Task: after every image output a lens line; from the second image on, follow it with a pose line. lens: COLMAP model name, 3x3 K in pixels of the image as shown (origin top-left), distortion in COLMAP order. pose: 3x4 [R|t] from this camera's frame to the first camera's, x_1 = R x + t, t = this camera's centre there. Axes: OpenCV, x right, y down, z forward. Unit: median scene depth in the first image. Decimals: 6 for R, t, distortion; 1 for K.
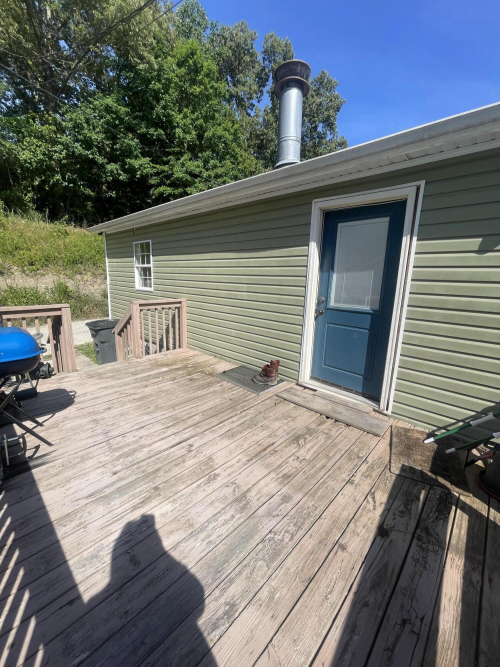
lens RADIAL K [[268.5, 0, 245.6], [0, 268.5, 332.0], [0, 0, 1]] dist [-0.002992, -0.000800]
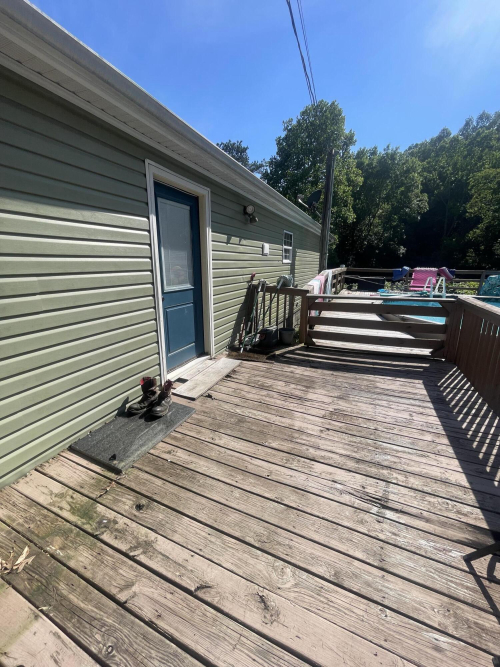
lens RADIAL K [[268.5, 0, 244.2], [0, 268.5, 334.0], [0, 0, 1]] dist [-0.002992, -0.000800]
pose [[-0.333144, -0.286119, 0.898416, -0.864314], [0.166299, 0.920078, 0.354683, -0.315412], [-0.928095, 0.267566, -0.258937, 1.344931]]
